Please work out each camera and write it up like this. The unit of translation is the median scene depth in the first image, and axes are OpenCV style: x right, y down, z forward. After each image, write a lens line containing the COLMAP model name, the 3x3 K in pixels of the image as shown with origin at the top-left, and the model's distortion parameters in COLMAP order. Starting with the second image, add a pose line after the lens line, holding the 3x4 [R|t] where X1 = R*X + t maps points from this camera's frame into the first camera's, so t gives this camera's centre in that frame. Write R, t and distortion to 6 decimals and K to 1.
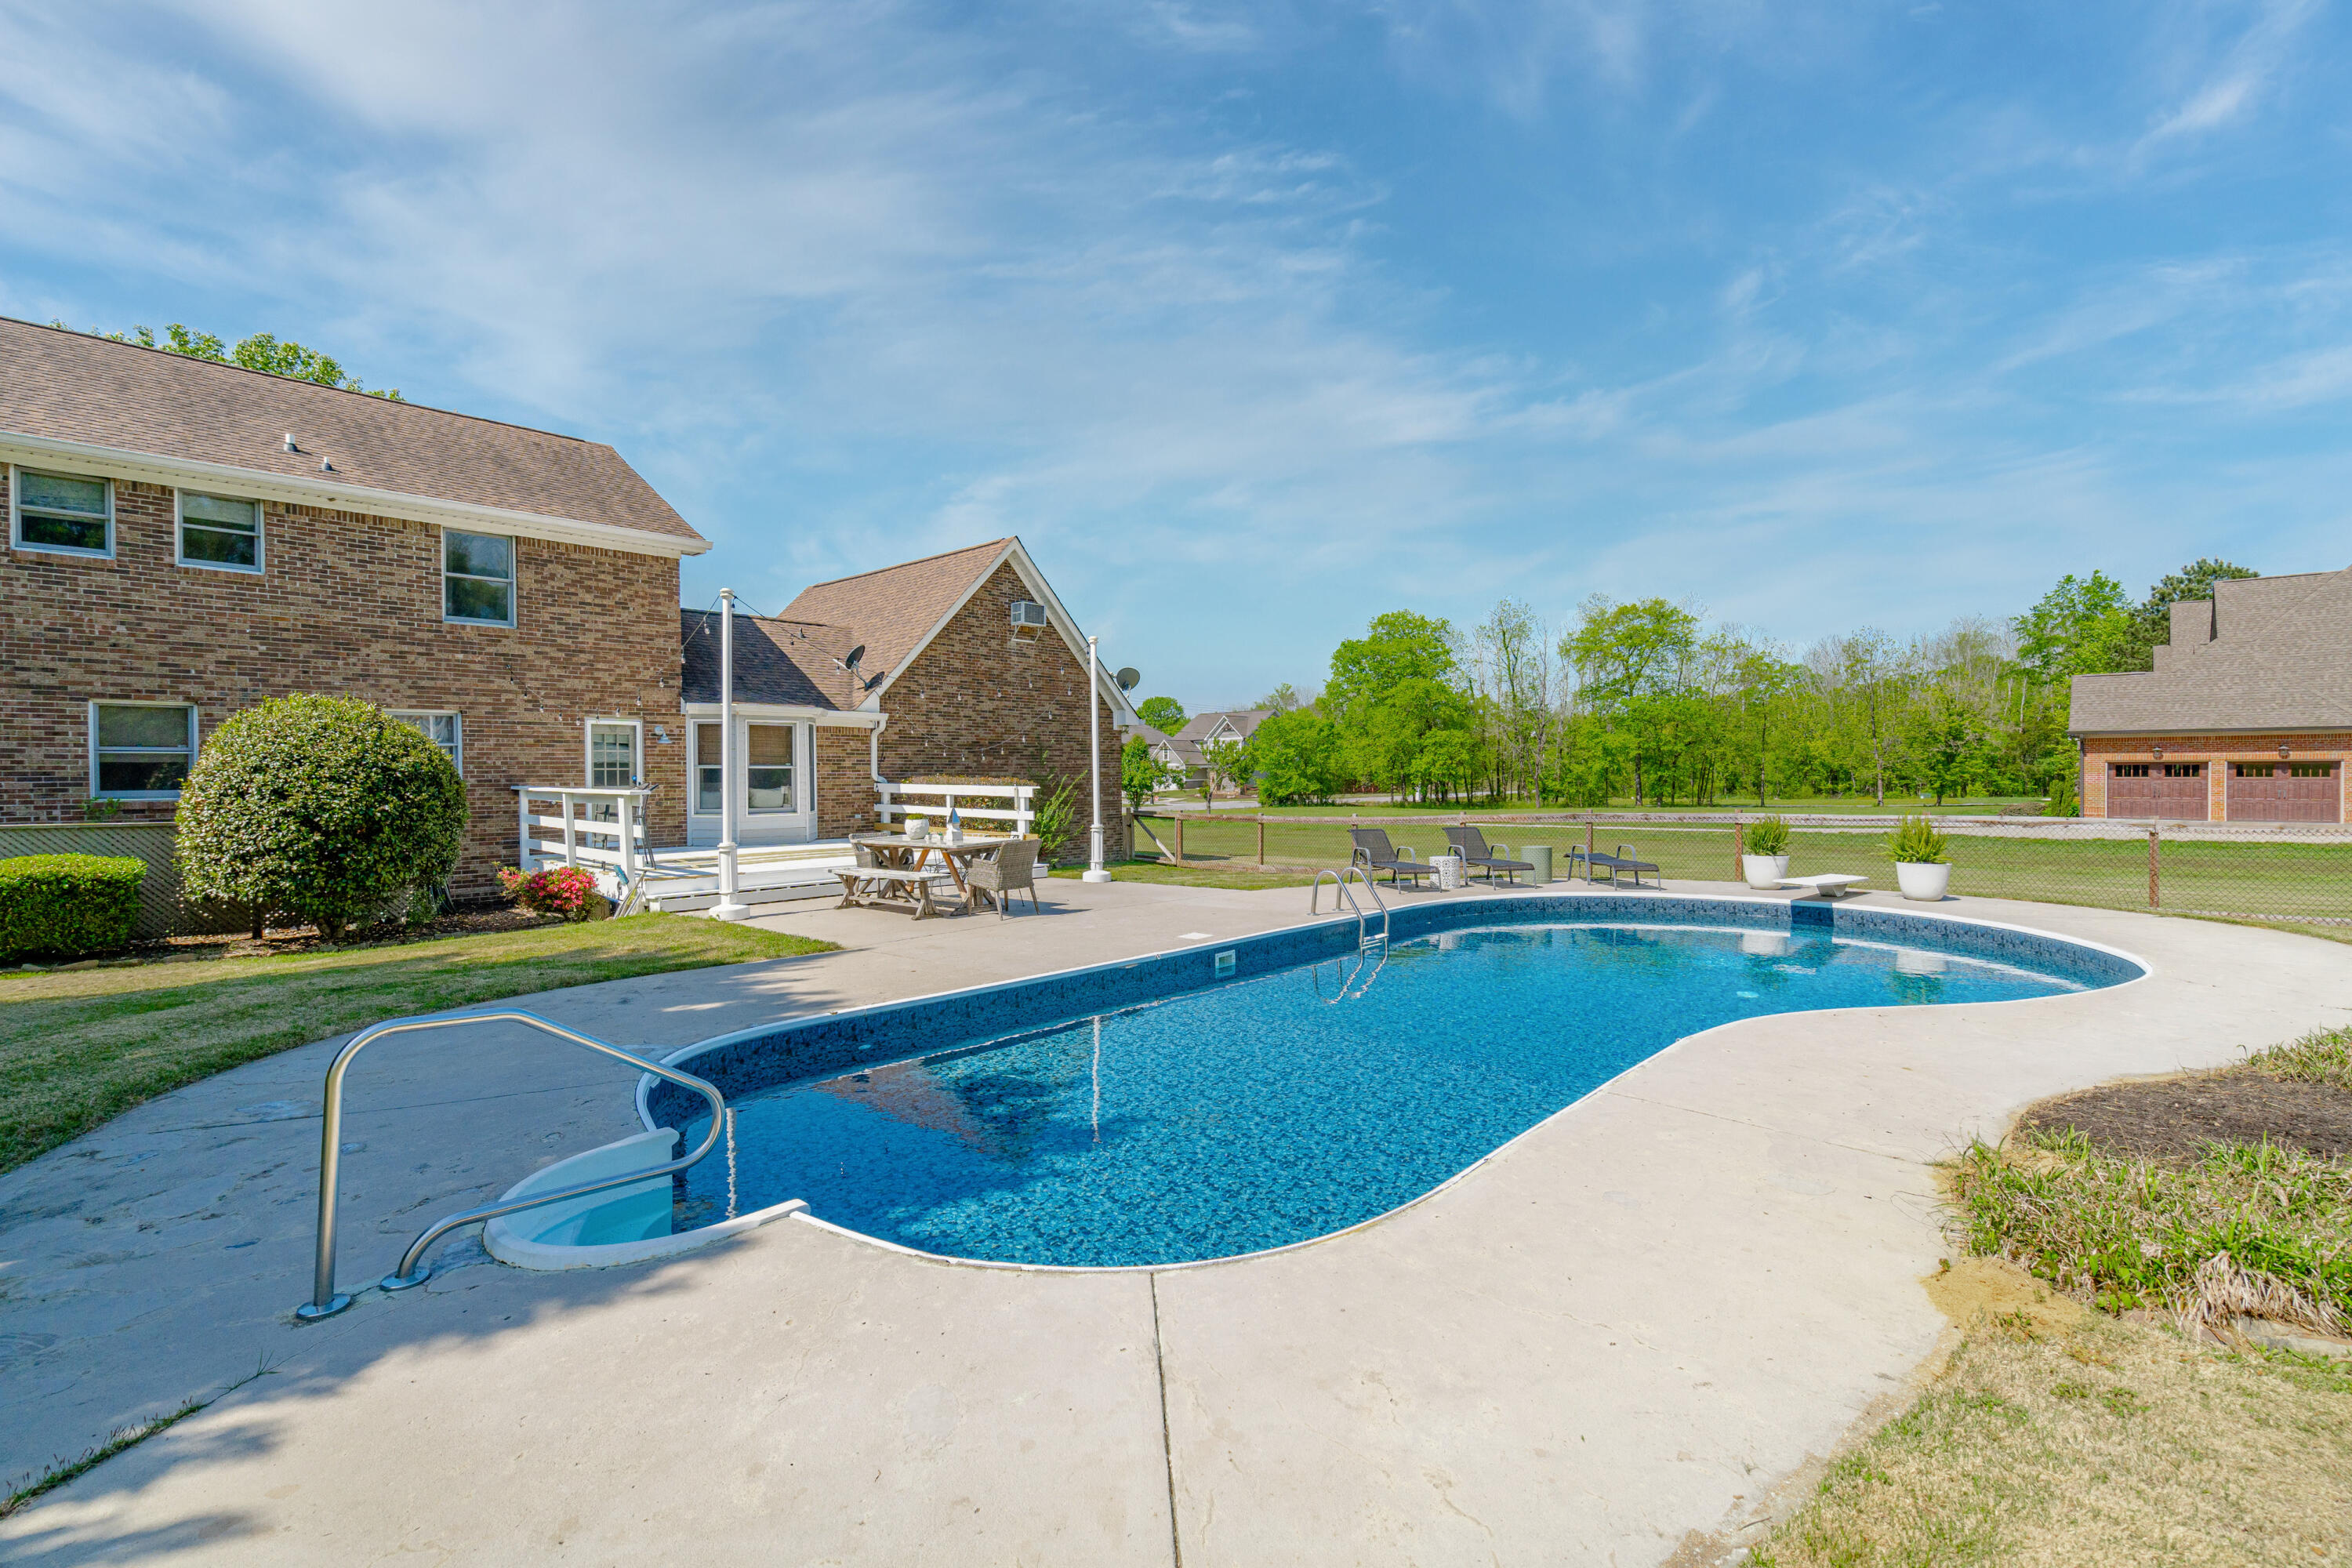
lens RADIAL K [[1043.5, 0, 1175.3], [0, 1043.5, 778.9], [0, 0, 1]] dist [-0.003578, 0.000811]
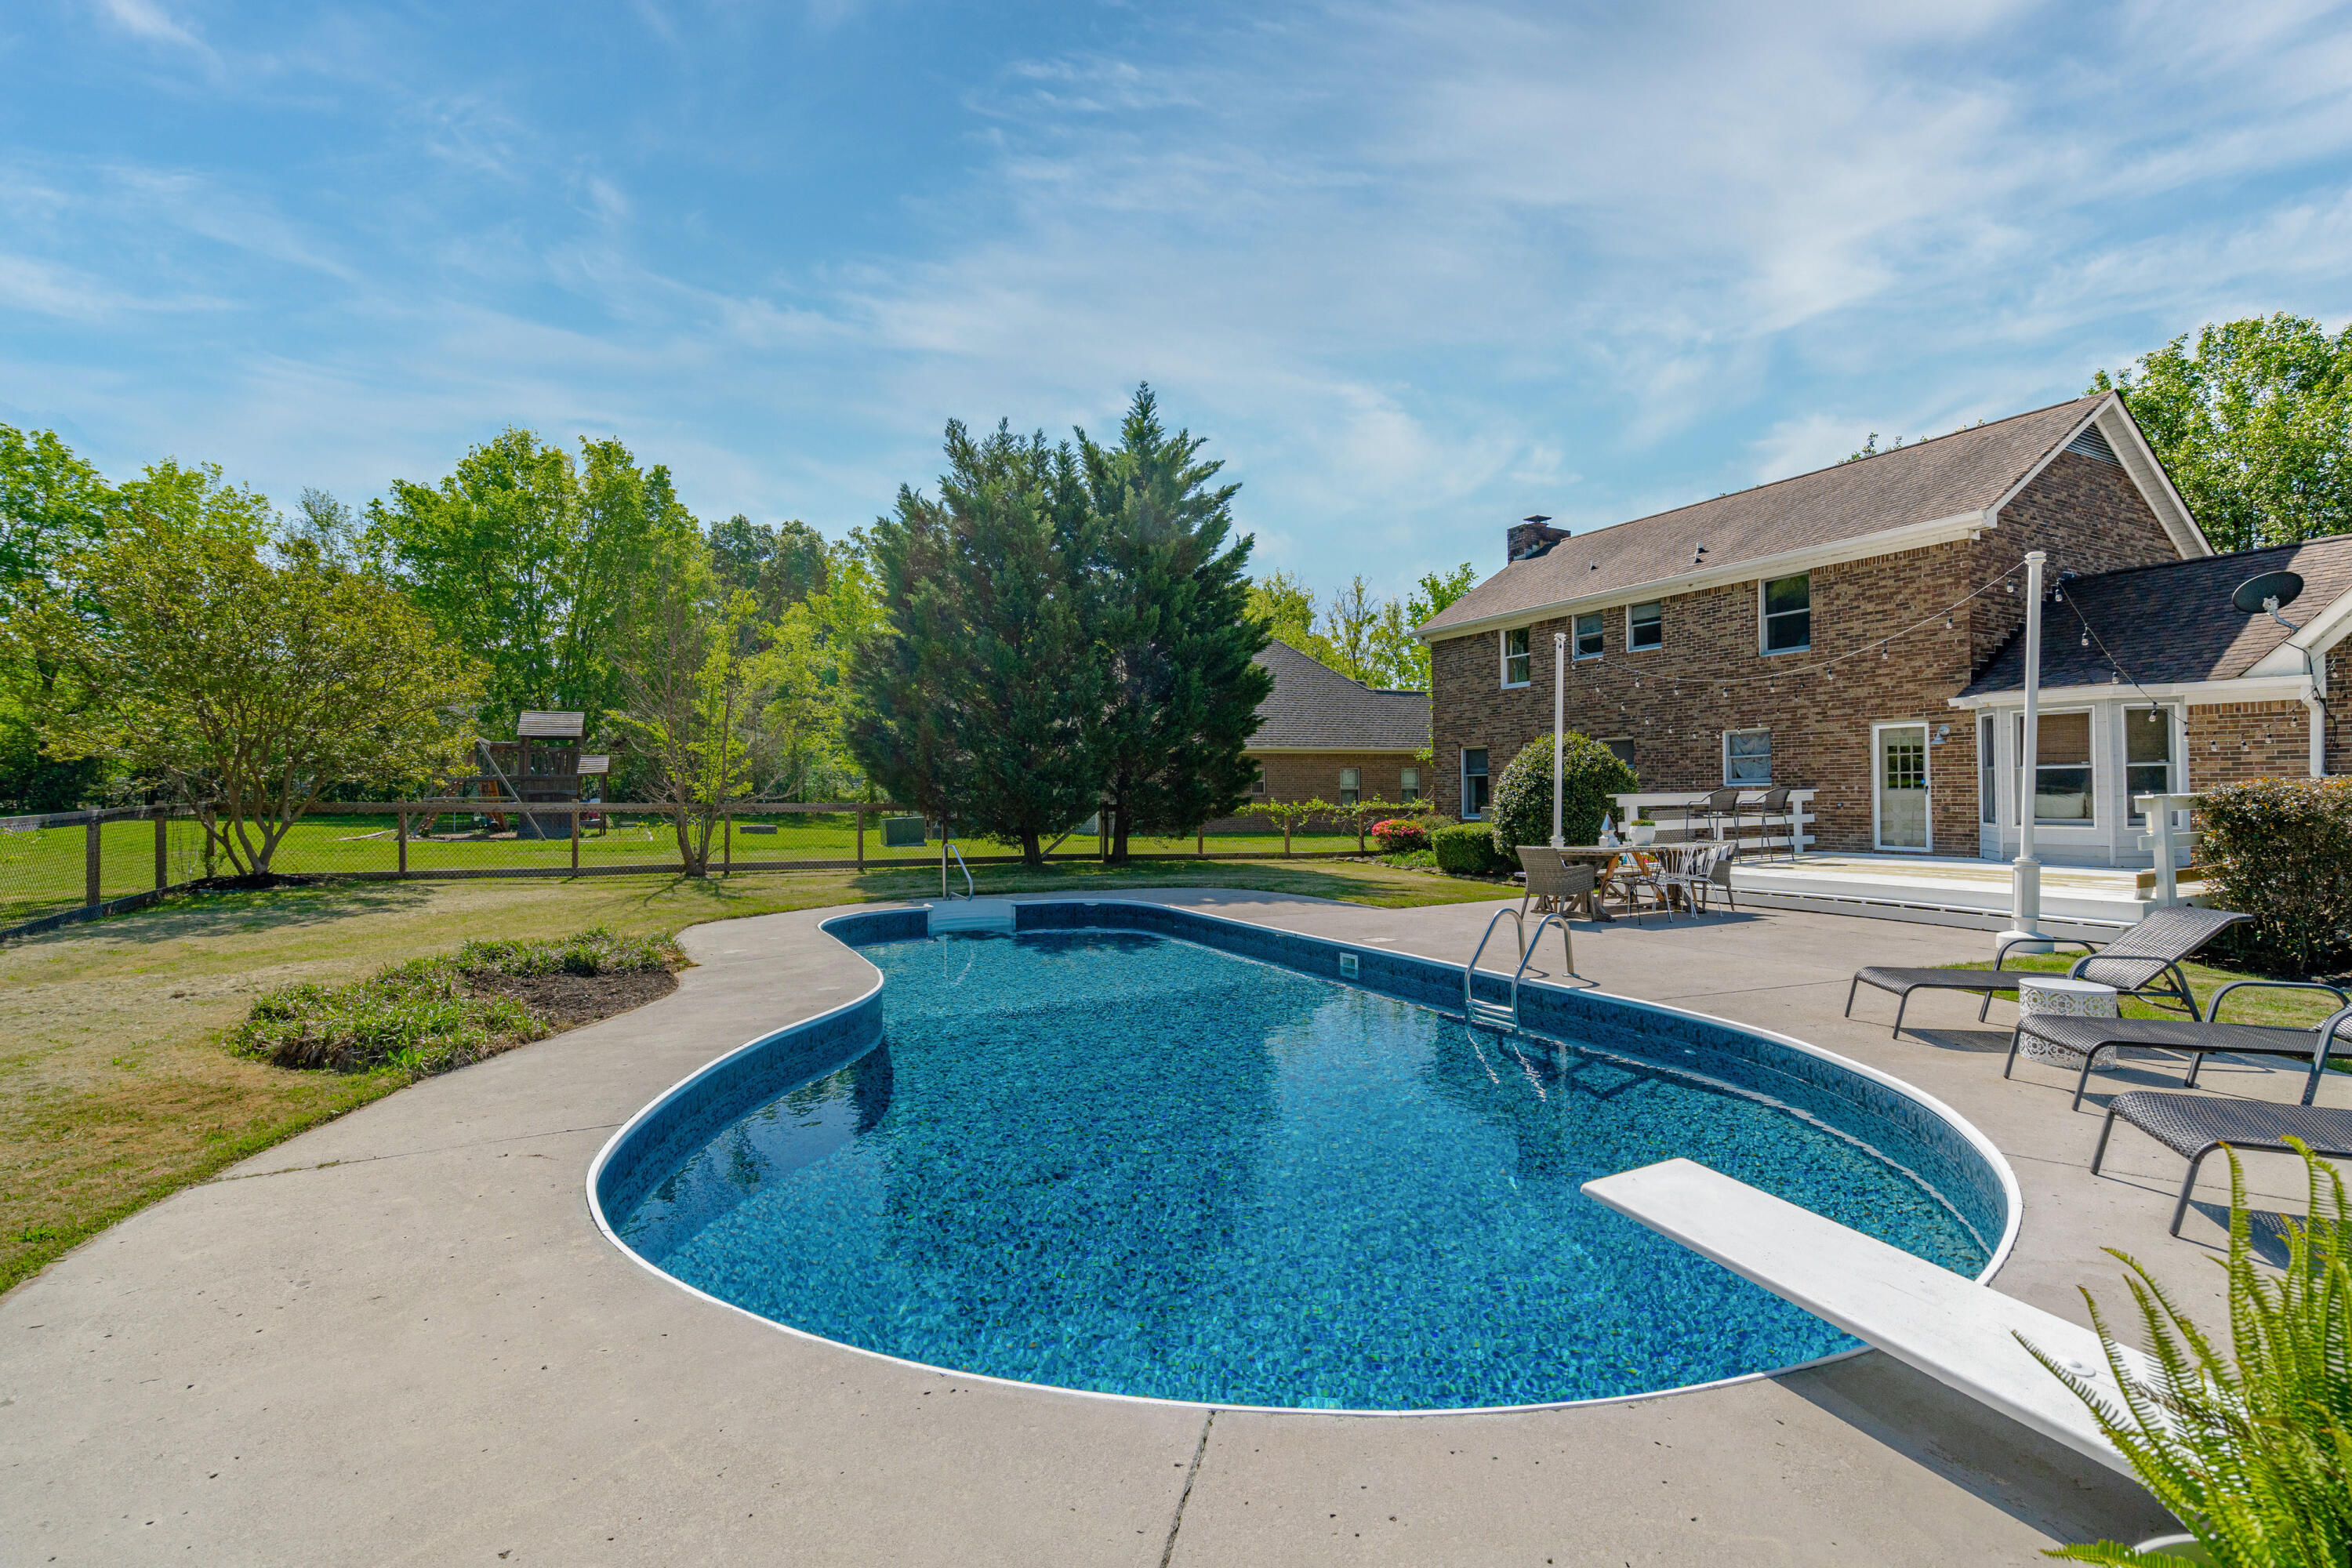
lens RADIAL K [[1042.5, 0, 1175.5], [0, 1042.5, 784.0], [0, 0, 1]] dist [-0.009281, 0.003584]
pose [[-0.334936, 0.001394, -0.942240, 0.636977], [0.006654, 0.999977, -0.000887, -0.002545], [0.942217, -0.006567, -0.334938, 0.695360]]
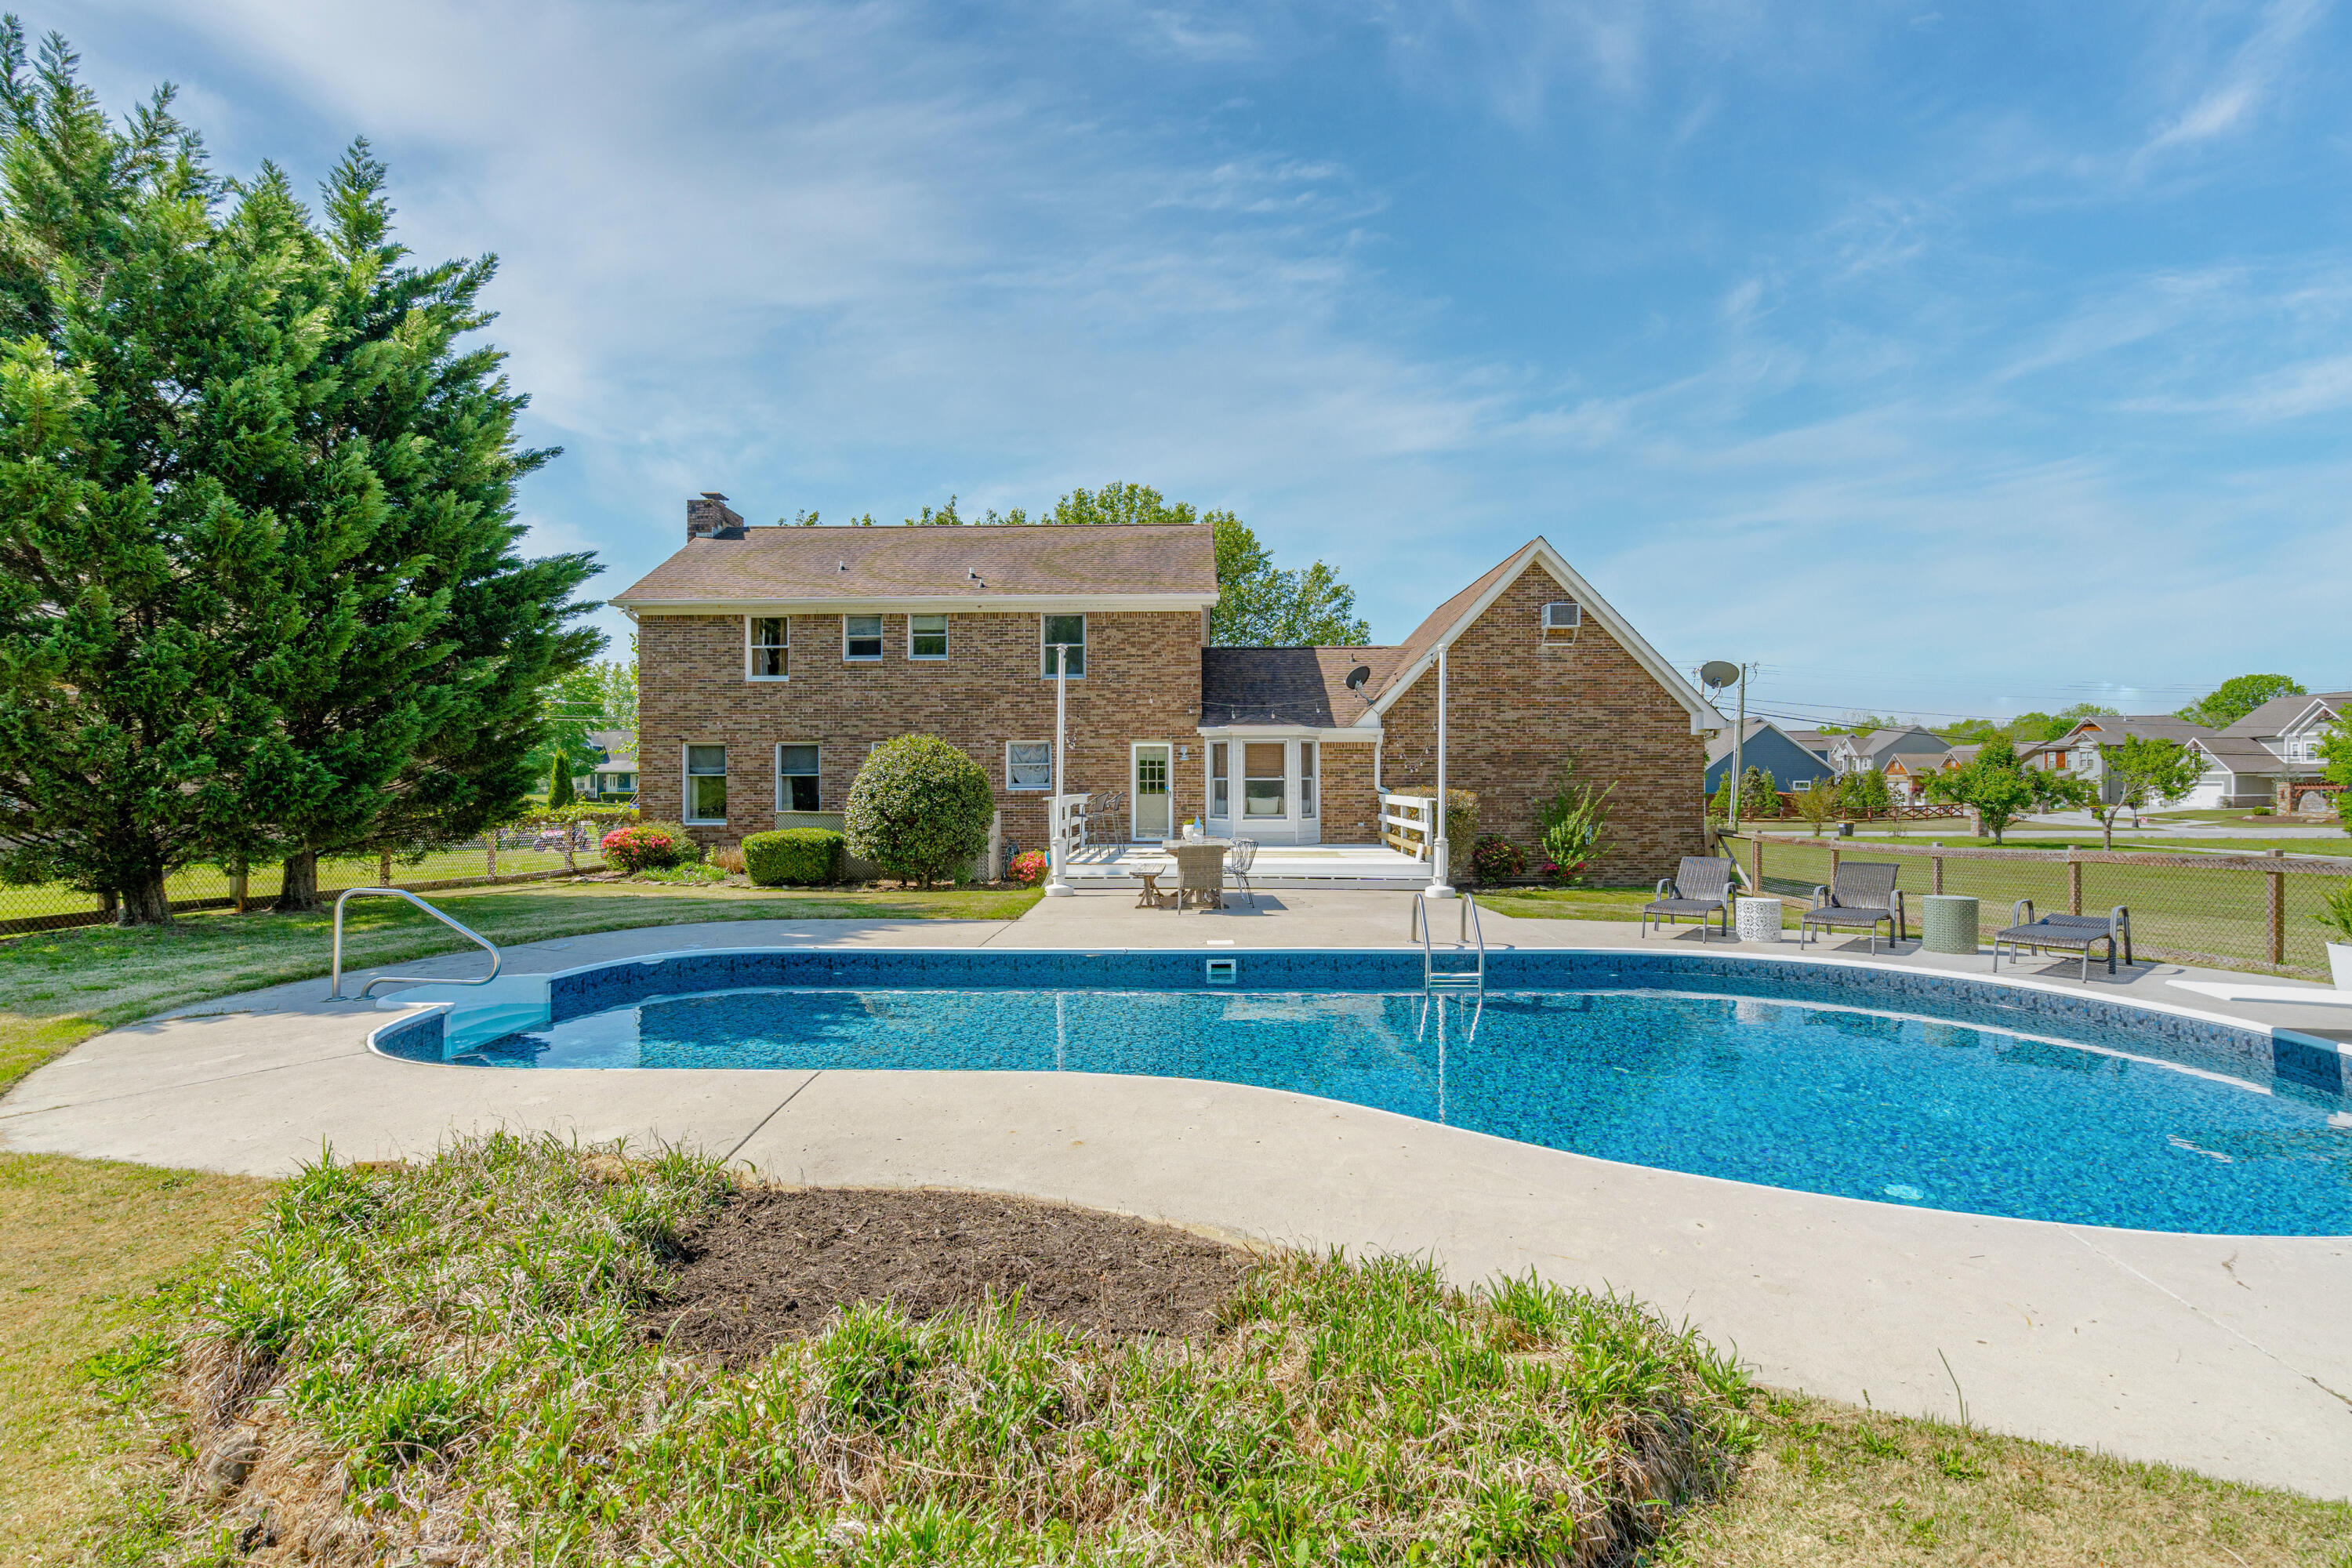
lens RADIAL K [[1042.5, 0, 1175.5], [0, 1042.5, 784.0], [0, 0, 1]] dist [-0.009281, 0.003584]
pose [[0.661650, 0.001759, -0.749811, 0.461080], [-0.006127, 0.999977, -0.003061, -0.002018], [0.749788, 0.006619, 0.661645, 0.169341]]
